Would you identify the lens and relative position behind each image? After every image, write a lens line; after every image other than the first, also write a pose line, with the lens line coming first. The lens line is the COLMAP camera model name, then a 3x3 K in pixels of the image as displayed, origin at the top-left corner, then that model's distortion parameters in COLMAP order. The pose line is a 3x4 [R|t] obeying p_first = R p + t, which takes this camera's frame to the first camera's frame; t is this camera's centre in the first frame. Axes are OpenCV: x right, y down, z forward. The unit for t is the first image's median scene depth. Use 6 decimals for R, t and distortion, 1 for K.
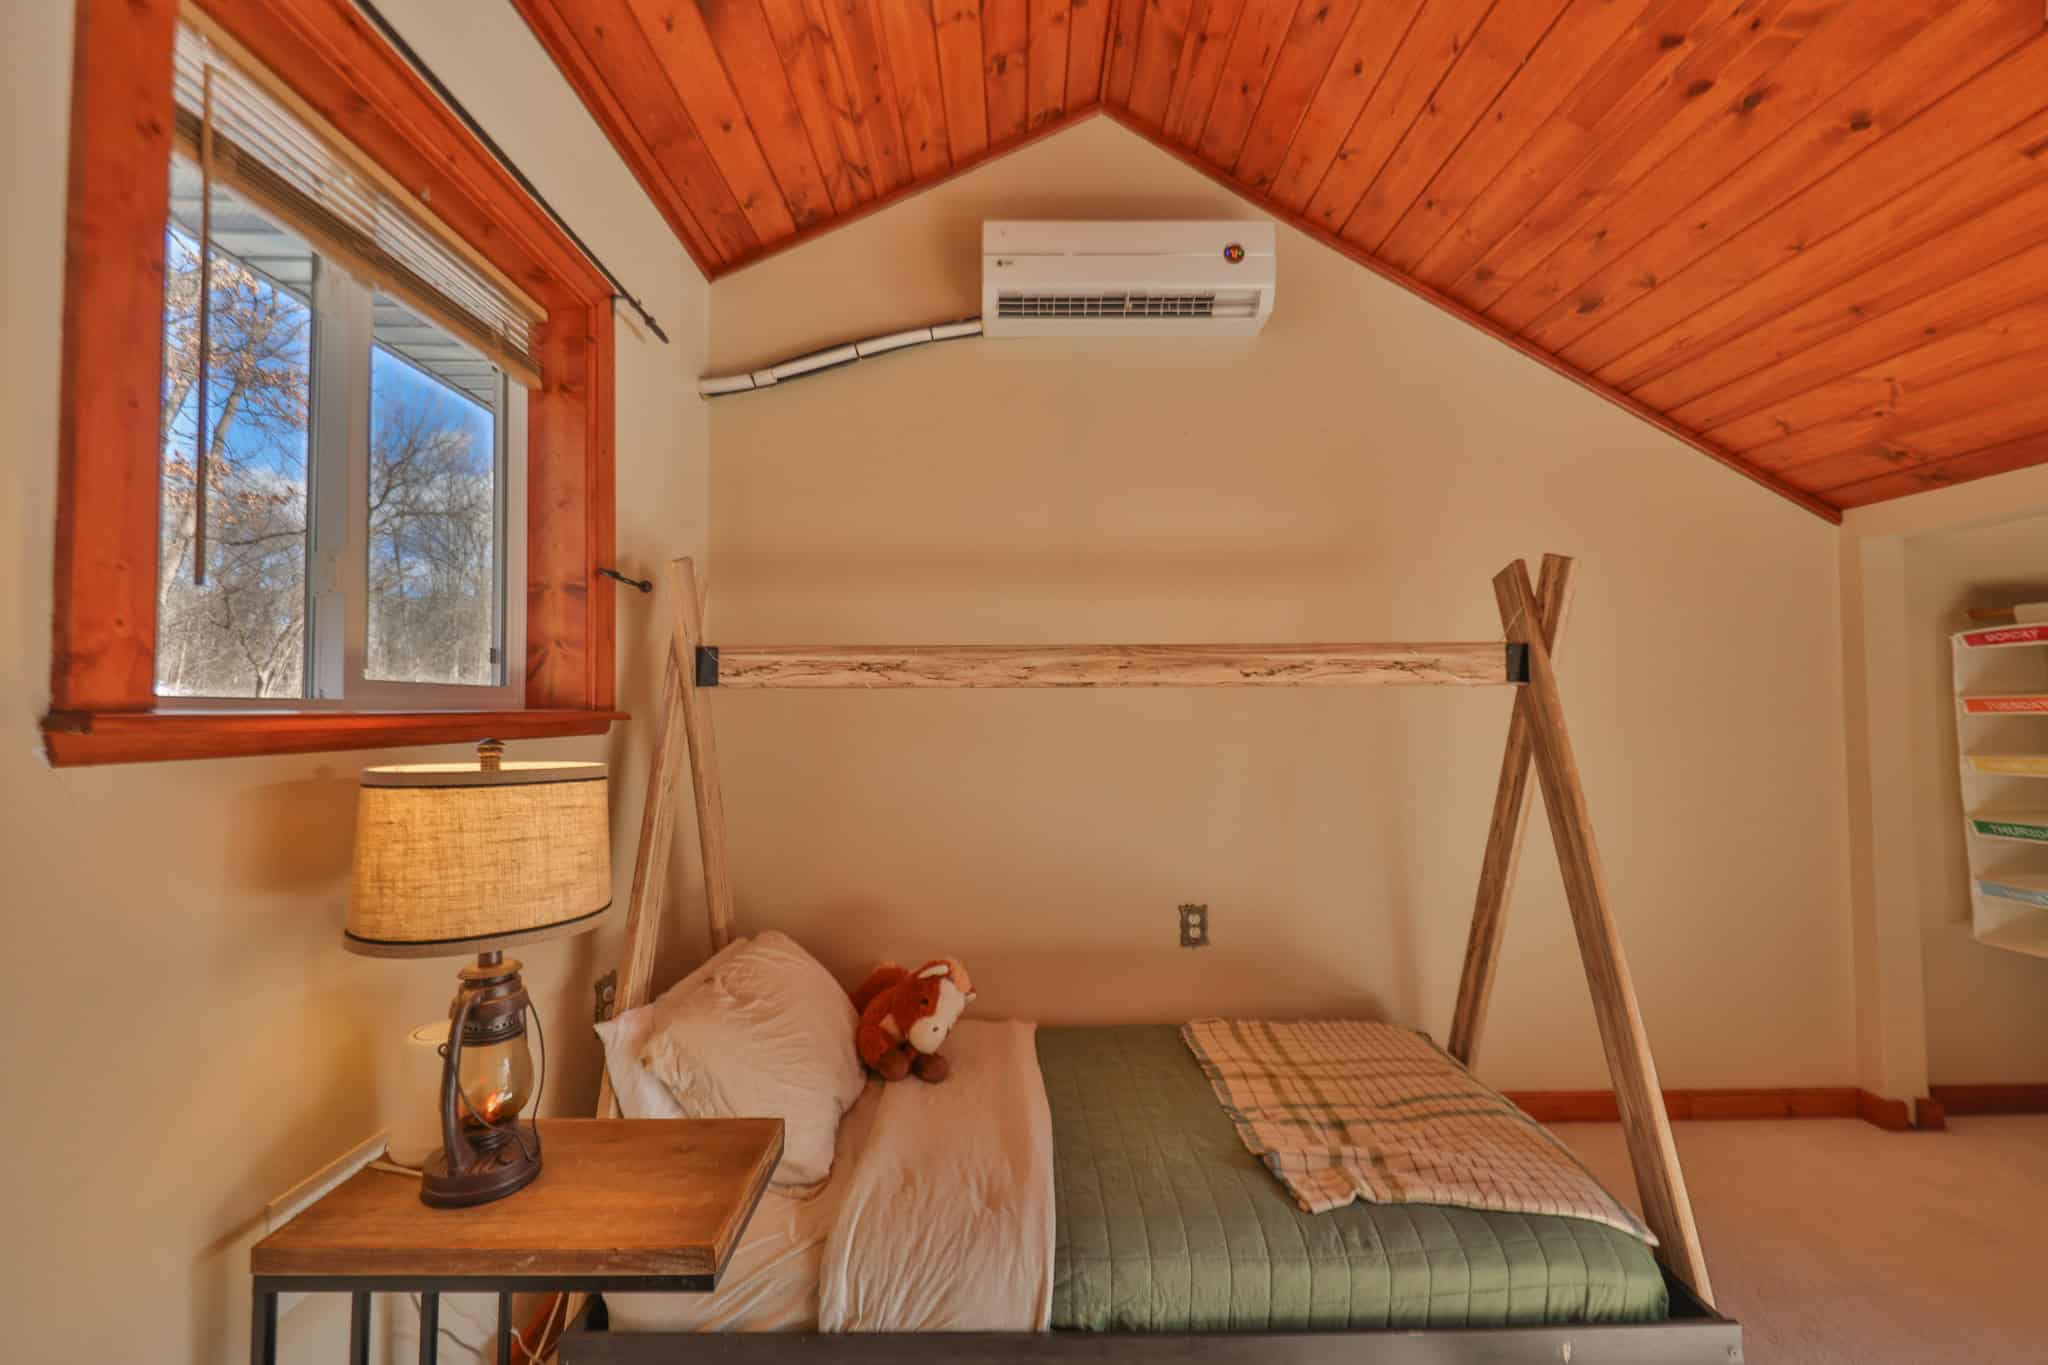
lens RADIAL K [[794.1, 0, 1024.1], [0, 794.1, 677.2], [0, 0, 1]] dist [-0.009588, -0.000282]
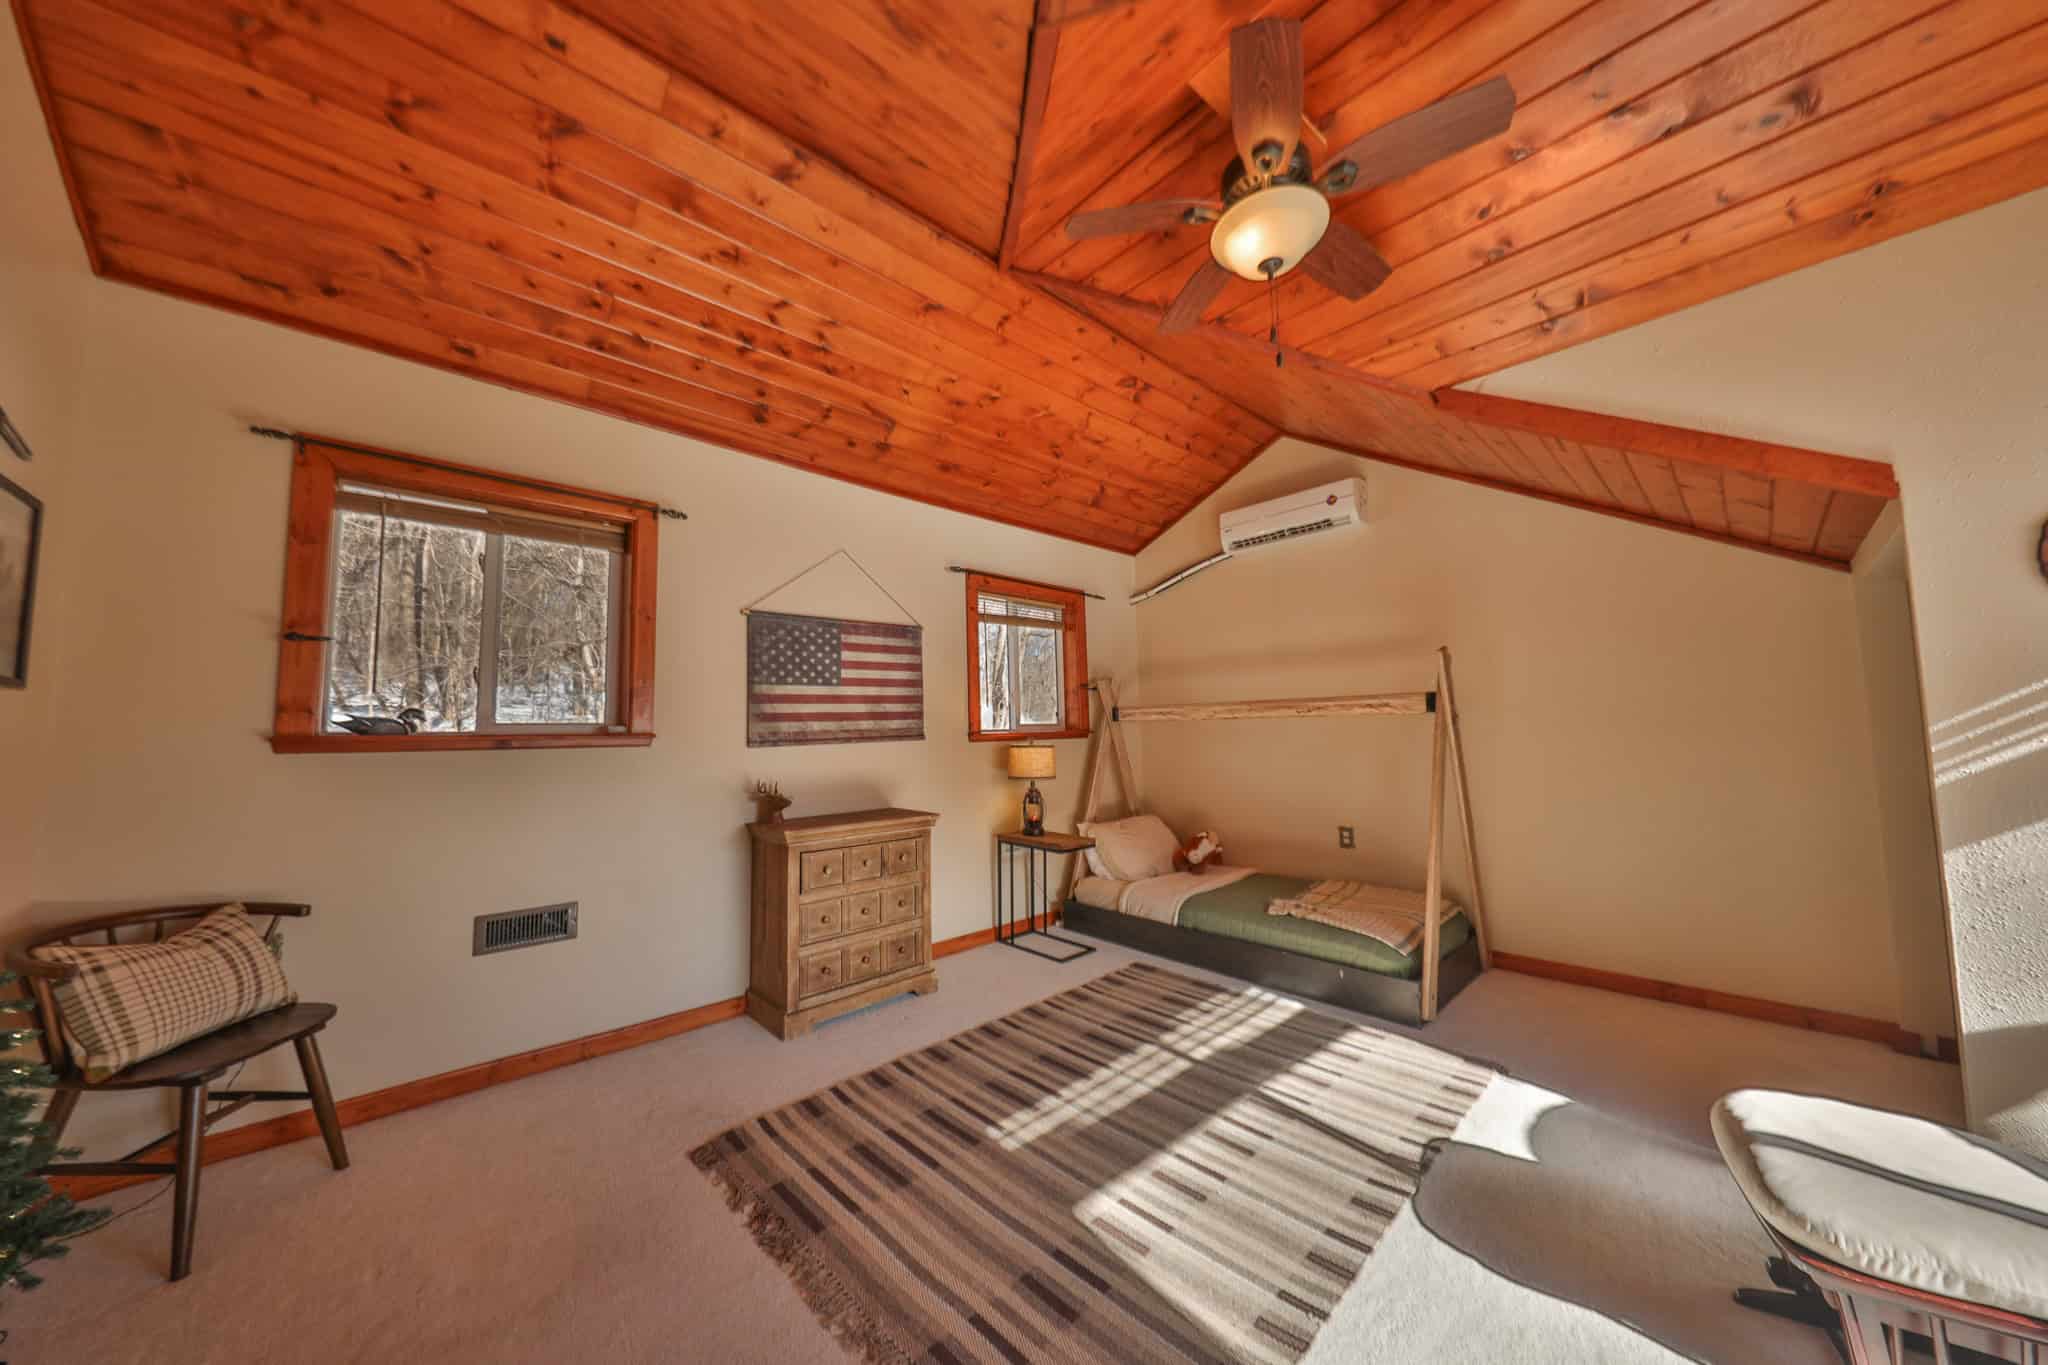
lens RADIAL K [[682.0, 0, 1025.0], [0, 682.0, 681.6], [0, 0, 1]] dist [0.000207, 0.000004]
pose [[0.674700, -0.060401, -0.735617, 1.198492], [0.045878, 0.998151, -0.039879, -0.048814], [0.736665, -0.006842, 0.676223, -0.911561]]
